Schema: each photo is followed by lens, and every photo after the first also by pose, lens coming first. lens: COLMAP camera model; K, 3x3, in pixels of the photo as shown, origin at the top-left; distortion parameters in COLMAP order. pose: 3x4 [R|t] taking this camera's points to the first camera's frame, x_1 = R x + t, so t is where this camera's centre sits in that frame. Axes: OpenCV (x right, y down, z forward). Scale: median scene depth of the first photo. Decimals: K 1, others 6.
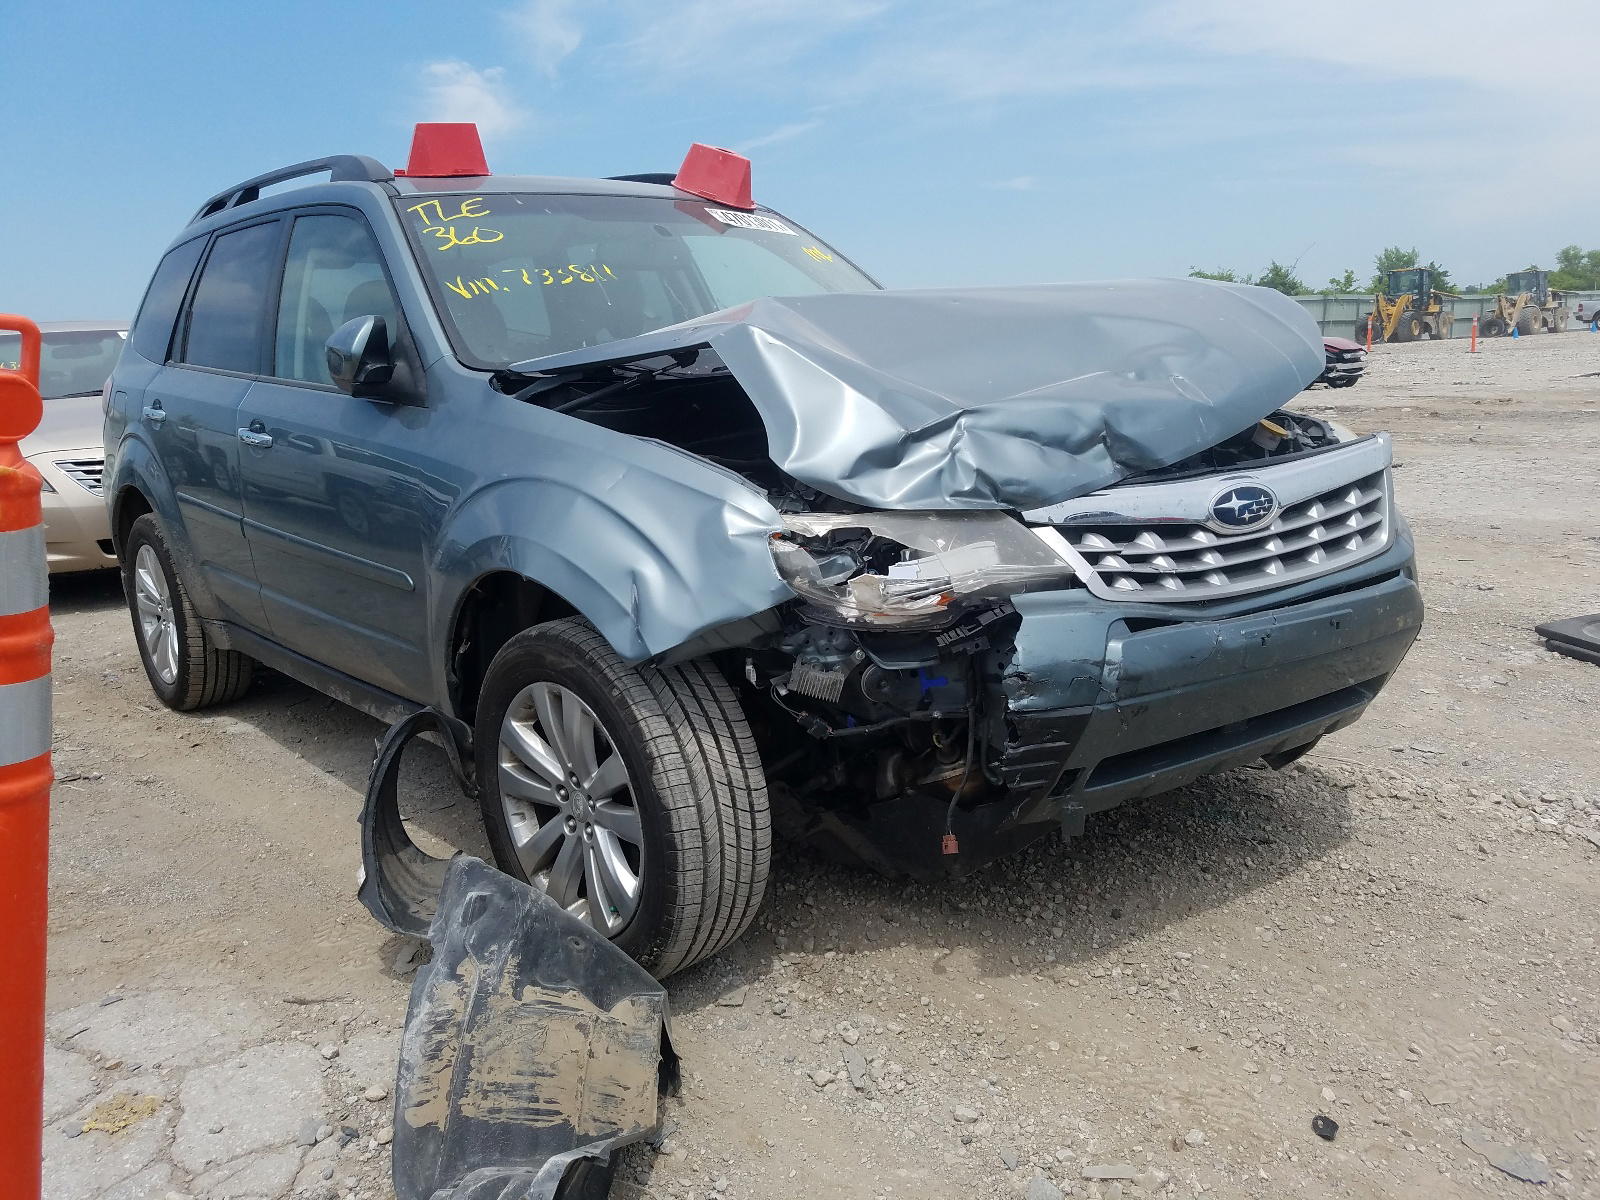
lens RADIAL K [[1207.2, 0, 795.6], [0, 1207.2, 496.8], [0, 0, 1]] dist [0.005026, -0.045412]
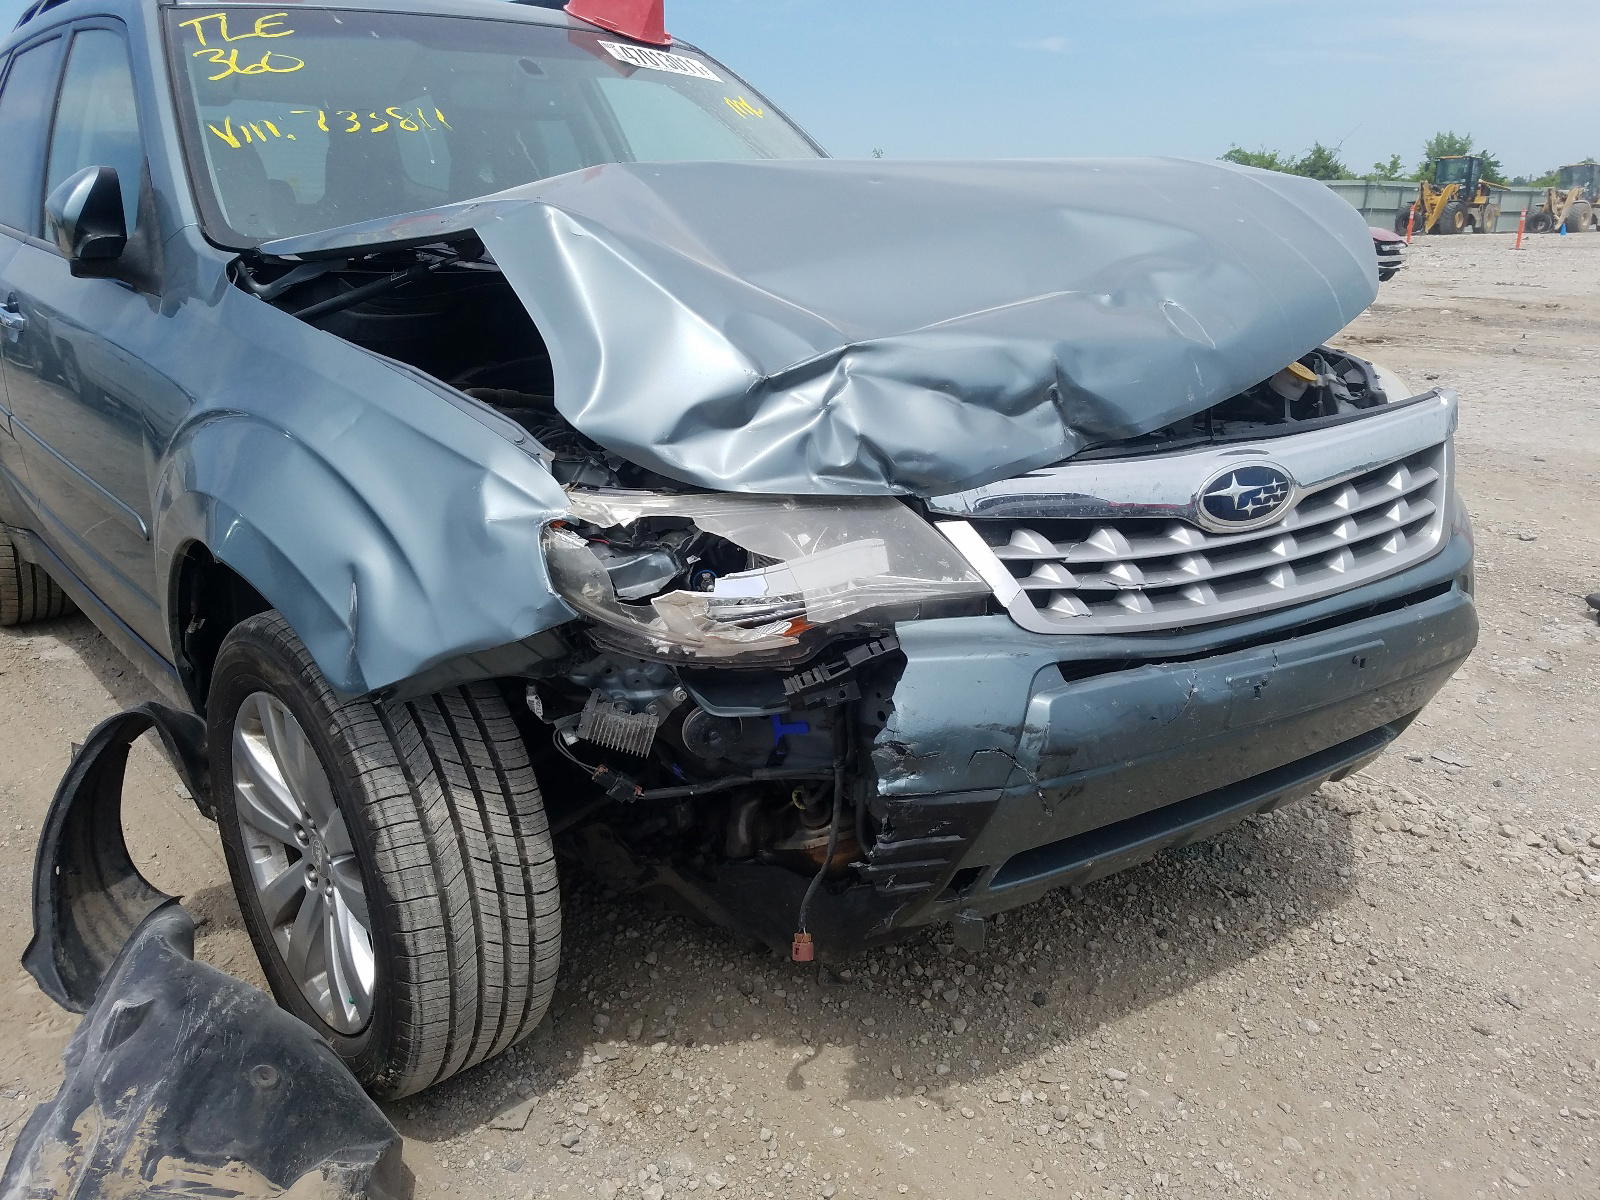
lens RADIAL K [[1235.6, 0, 800.4], [0, 1235.6, 517.2], [0, 0, 1]] dist [-0.008661, -0.015363]
pose [[0.999095, 0.042488, 0.001834, 0.108477], [-0.042404, 0.991985, 0.119025, -0.054615], [0.003238, -0.118995, 0.992890, 0.277343]]
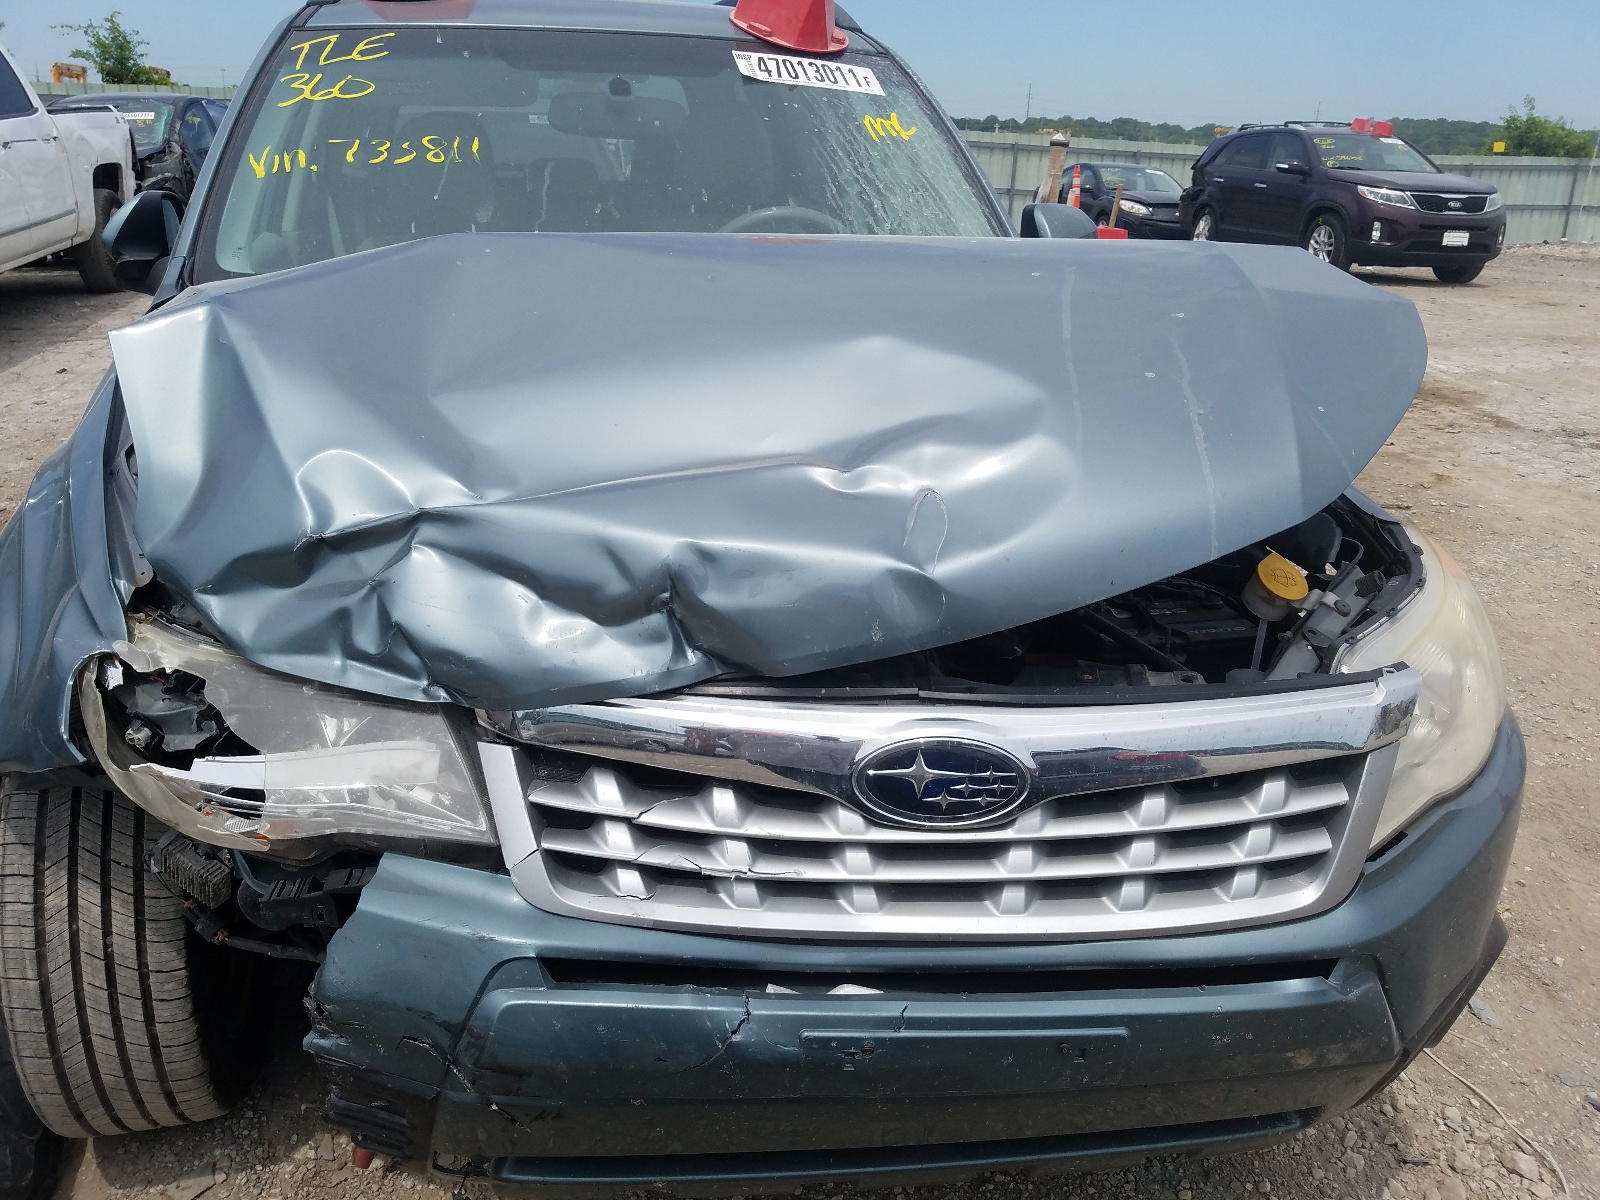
lens RADIAL K [[1235.6, 0, 800.4], [0, 1235.6, 517.2], [0, 0, 1]] dist [-0.008661, -0.015363]
pose [[0.891173, 0.205458, -0.404471, 0.510233], [-0.131476, 0.970273, 0.203185, -0.200881], [0.434194, -0.127895, 0.891694, 0.525409]]
